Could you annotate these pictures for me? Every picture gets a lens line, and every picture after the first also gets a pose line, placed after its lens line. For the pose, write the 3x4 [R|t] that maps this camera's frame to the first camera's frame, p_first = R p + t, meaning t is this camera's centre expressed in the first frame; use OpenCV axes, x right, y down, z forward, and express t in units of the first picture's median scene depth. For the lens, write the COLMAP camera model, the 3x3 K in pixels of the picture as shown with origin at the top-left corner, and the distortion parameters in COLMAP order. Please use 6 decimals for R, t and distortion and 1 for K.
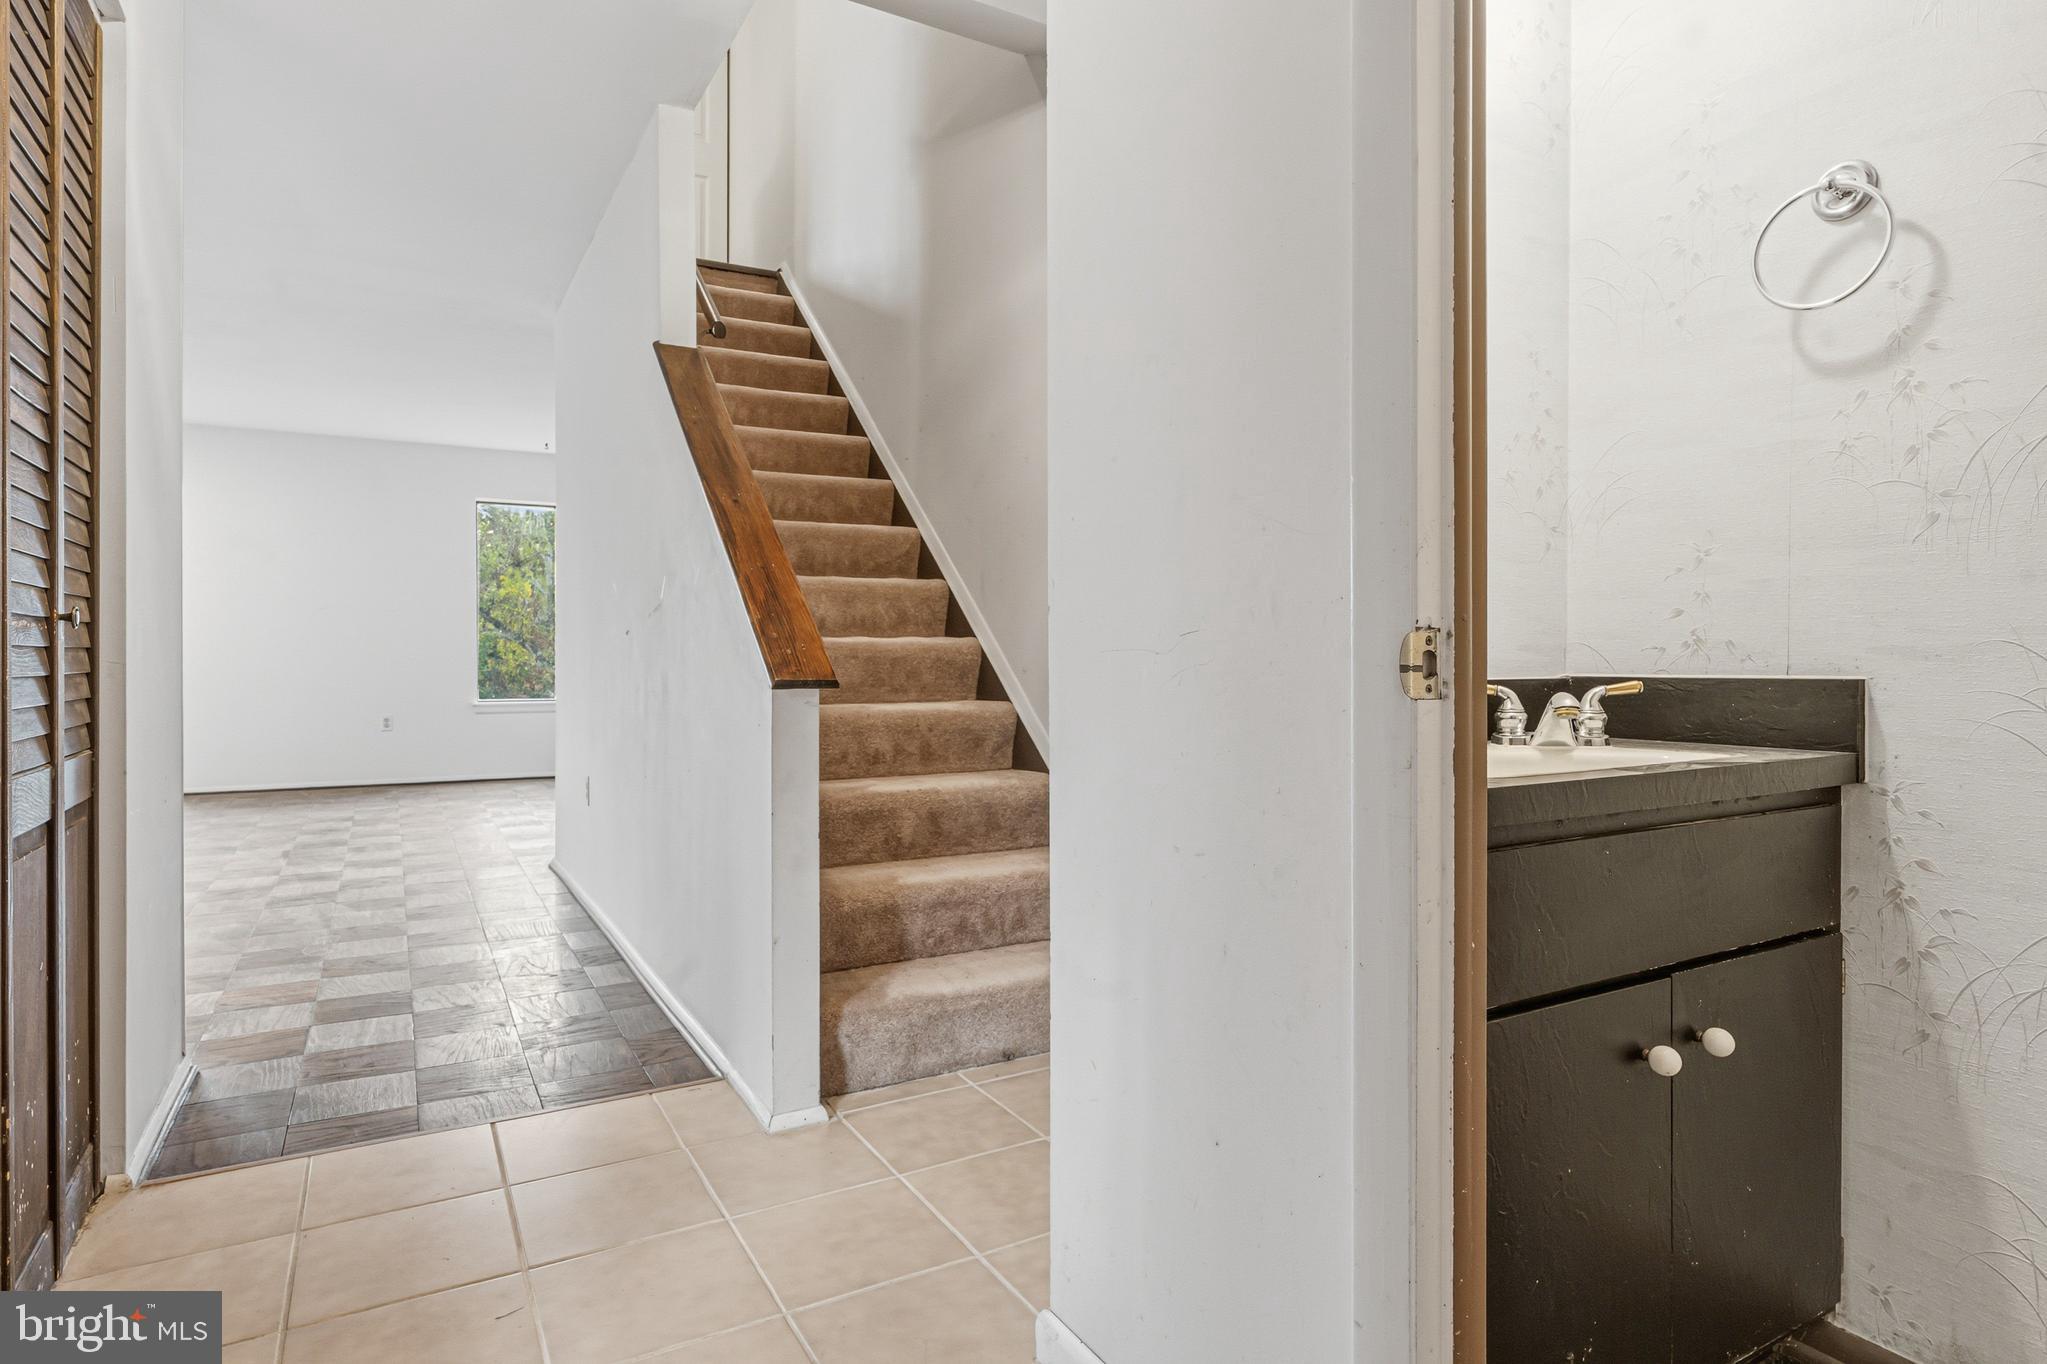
lens RADIAL K [[1132.4, 0, 1020.4], [0, 1132.4, 678.1], [0, 0, 1]] dist [0.012921, -0.001591]
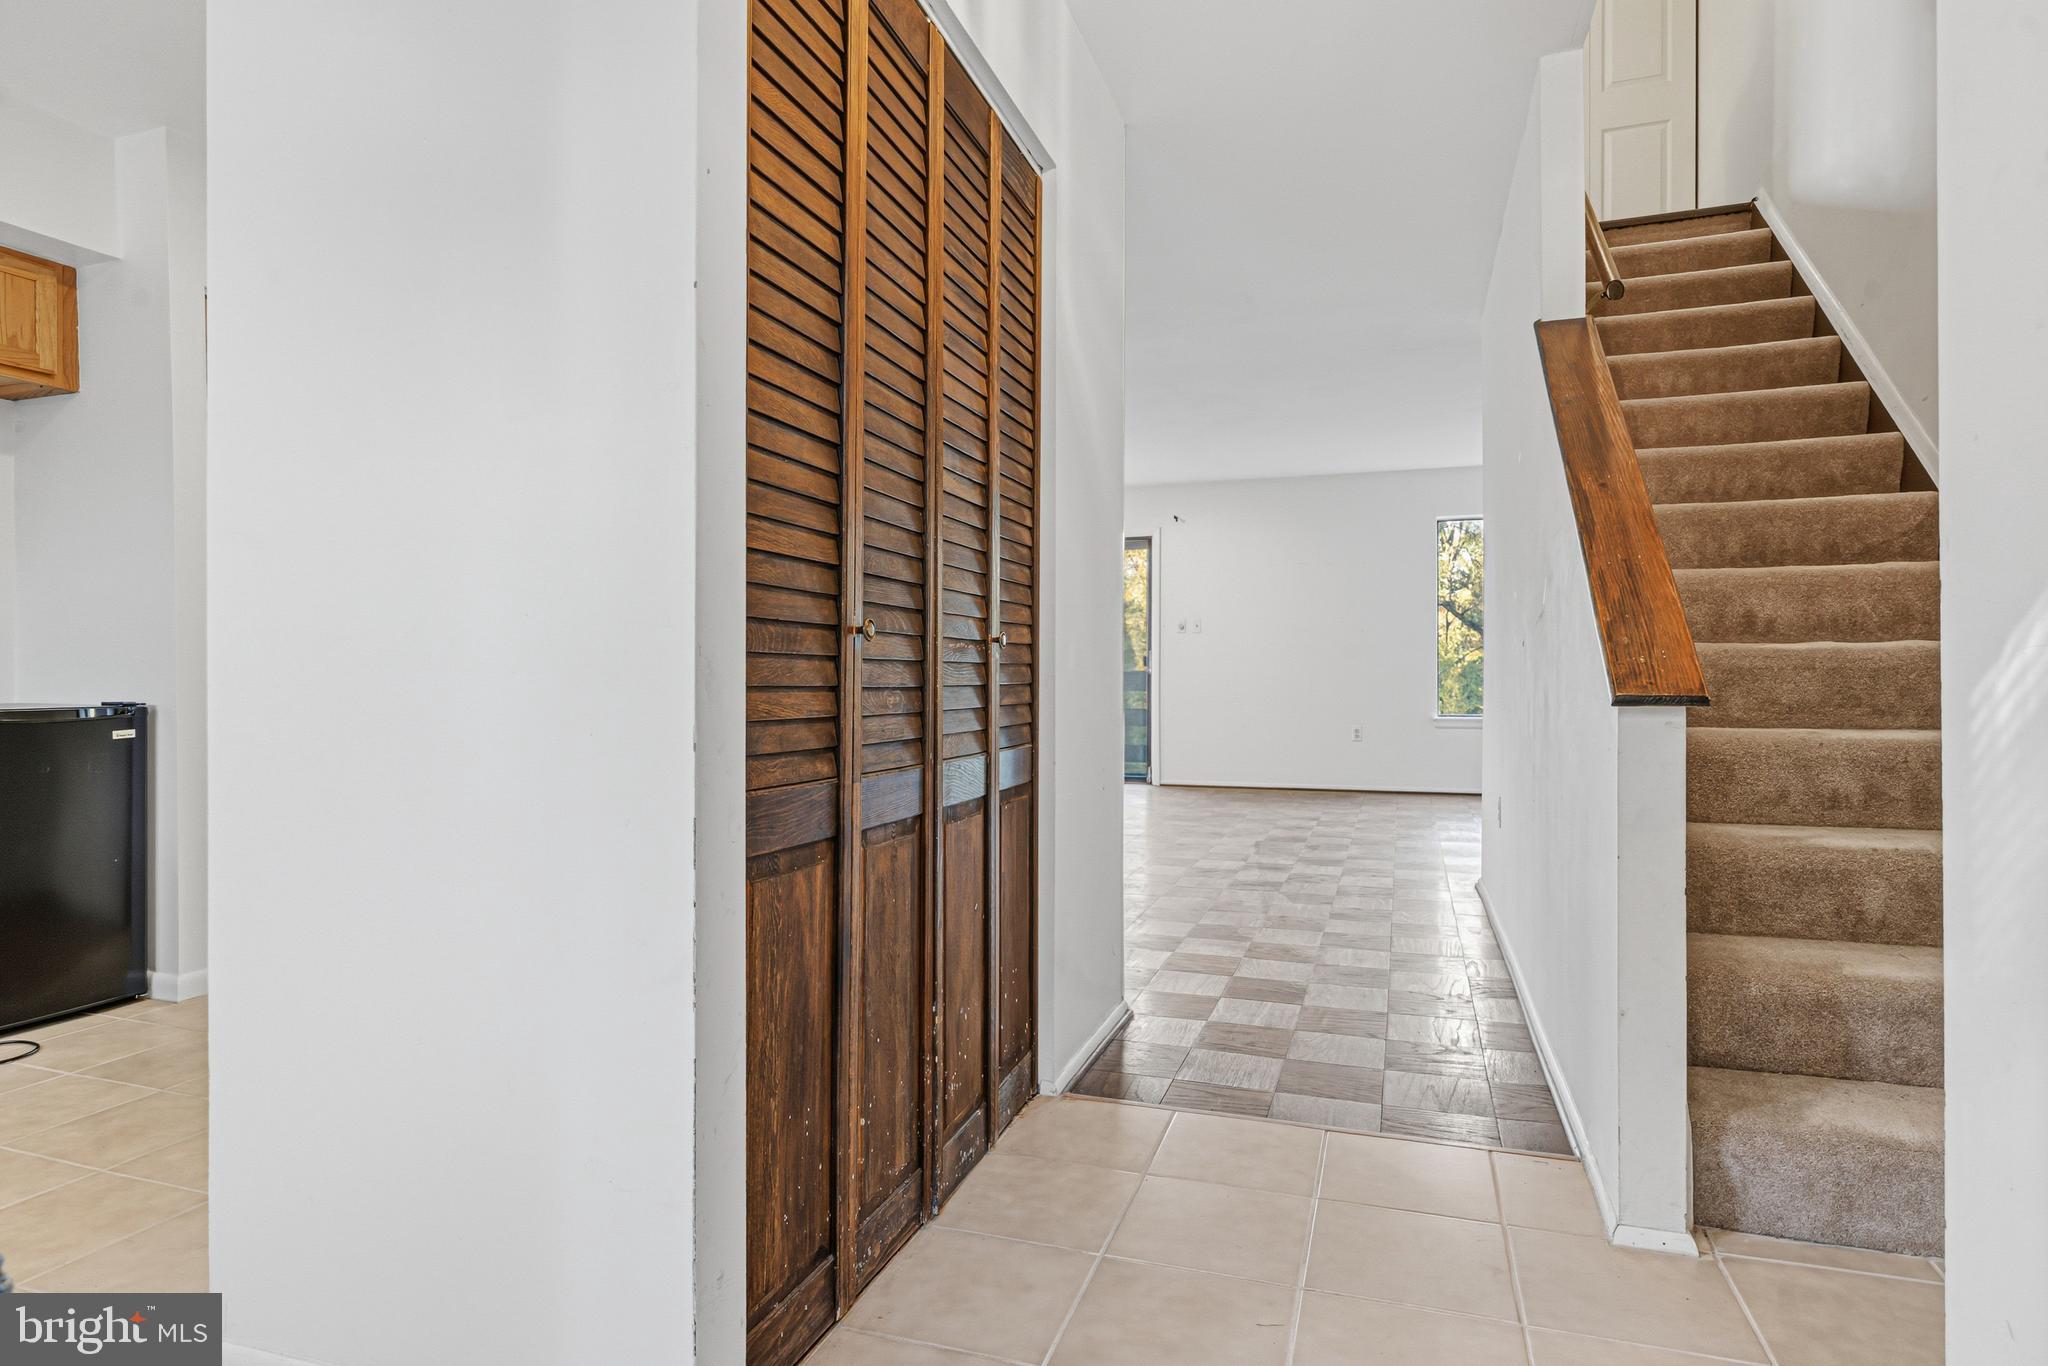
lens RADIAL K [[1133.0, 0, 1020.6], [0, 1133.0, 683.2], [0, 0, 1]] dist [0.012921, -0.001591]
pose [[0.667052, 0.002069, -0.745009, 0.122906], [-0.009753, 0.999935, -0.005955, 0.002798], [0.744948, 0.011238, 0.667028, 0.139346]]
